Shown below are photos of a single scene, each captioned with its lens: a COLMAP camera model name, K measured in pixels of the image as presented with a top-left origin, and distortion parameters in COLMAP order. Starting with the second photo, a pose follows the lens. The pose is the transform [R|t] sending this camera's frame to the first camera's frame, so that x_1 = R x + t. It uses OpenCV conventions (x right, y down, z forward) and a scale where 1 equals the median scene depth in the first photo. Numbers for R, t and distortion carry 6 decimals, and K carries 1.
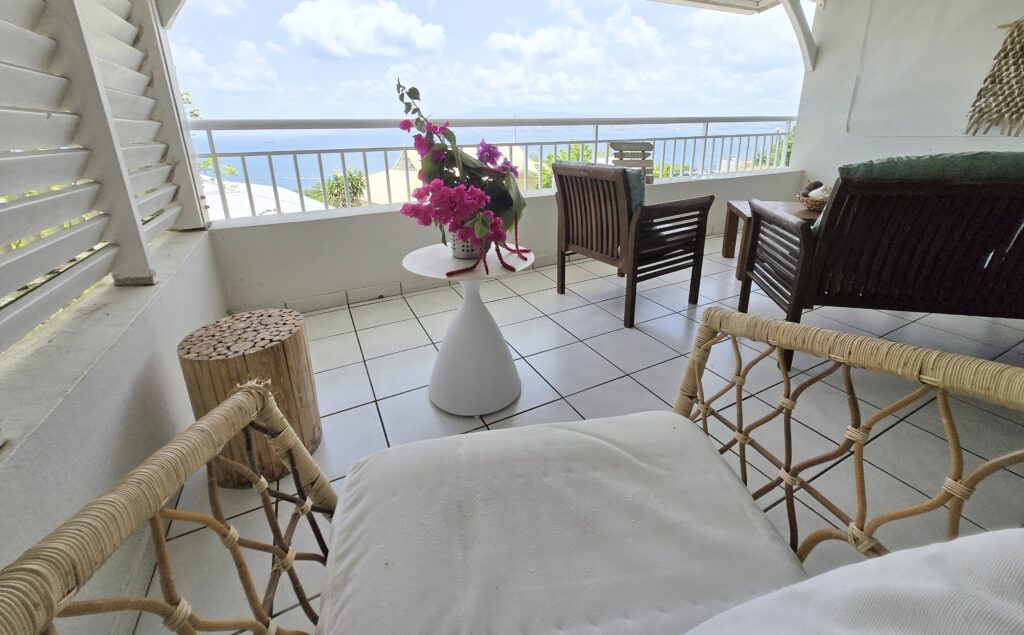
lens RADIAL K [[409.2, 0, 507.2], [0, 409.2, 246.5], [0, 0, 1]] dist [0.001103, 0.000186]
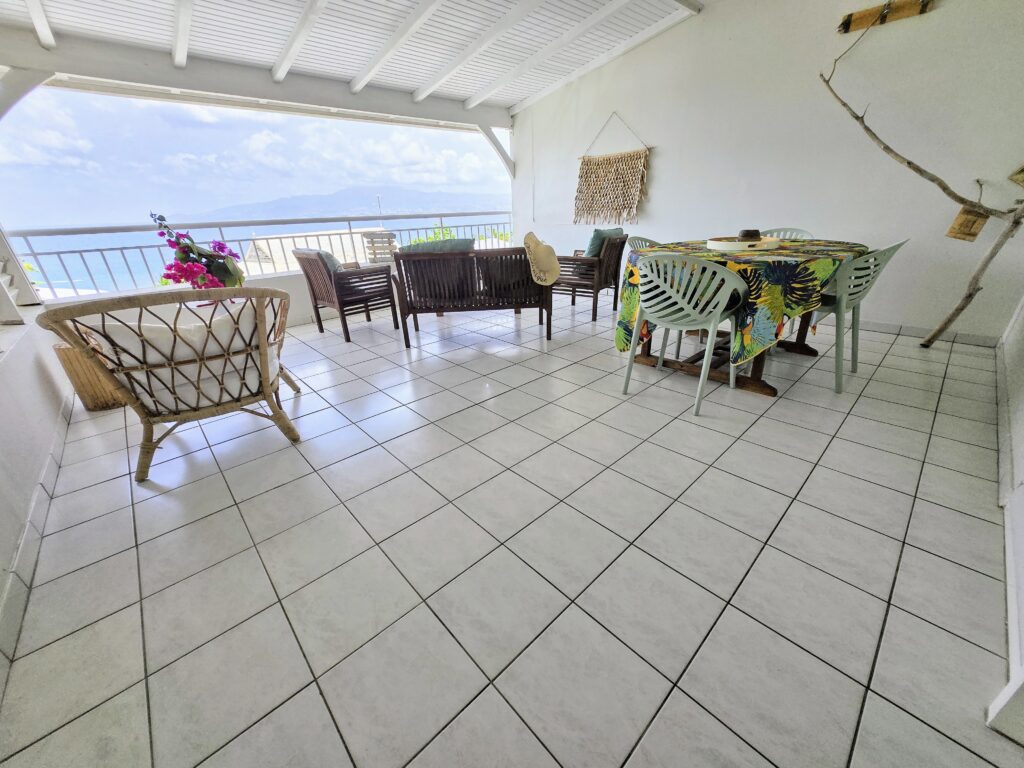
lens RADIAL K [[399.4, 0, 514.4], [0, 399.4, 386.0], [0, 0, 1]] dist [0.001969, -0.000705]
pose [[0.956927, -0.129906, 0.259643, 0.503542], [0.094621, 0.985028, 0.144103, 0.200387], [-0.274475, -0.113329, 0.954893, -0.901644]]
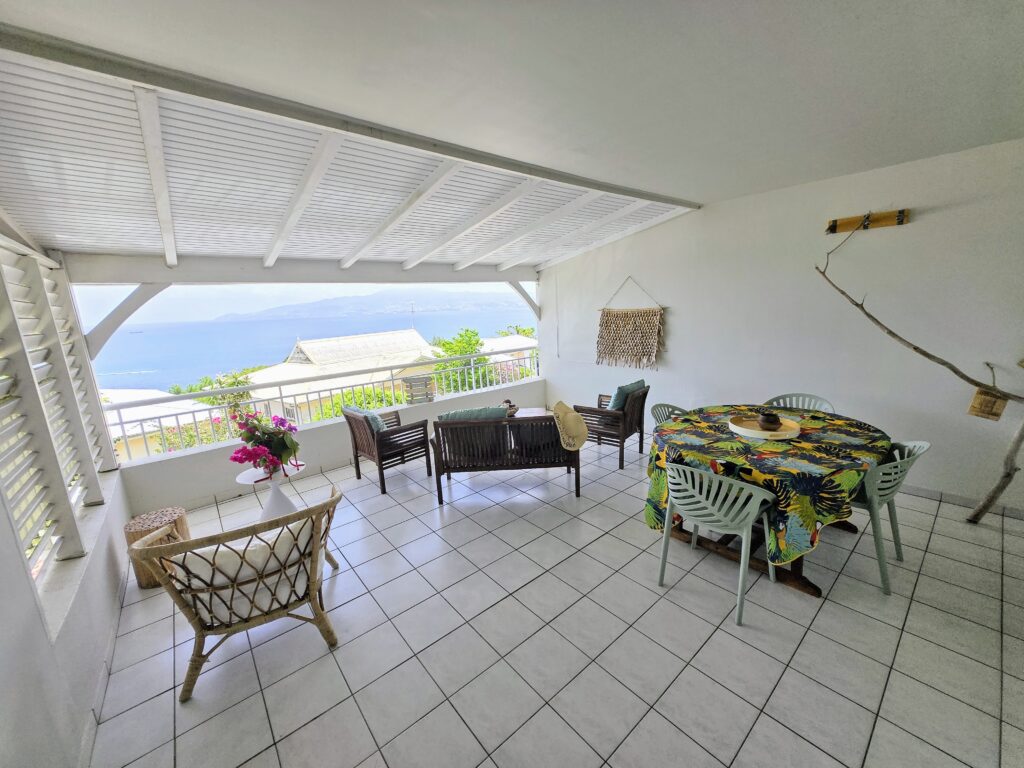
lens RADIAL K [[399.6, 0, 513.2], [0, 399.6, 385.2], [0, 0, 1]] dist [0.008945, -0.004538]
pose [[0.970950, -0.072672, 0.227982, 0.479904], [0.093389, 0.992294, -0.081426, -0.092887], [-0.220307, 0.100352, 0.970255, -0.961642]]
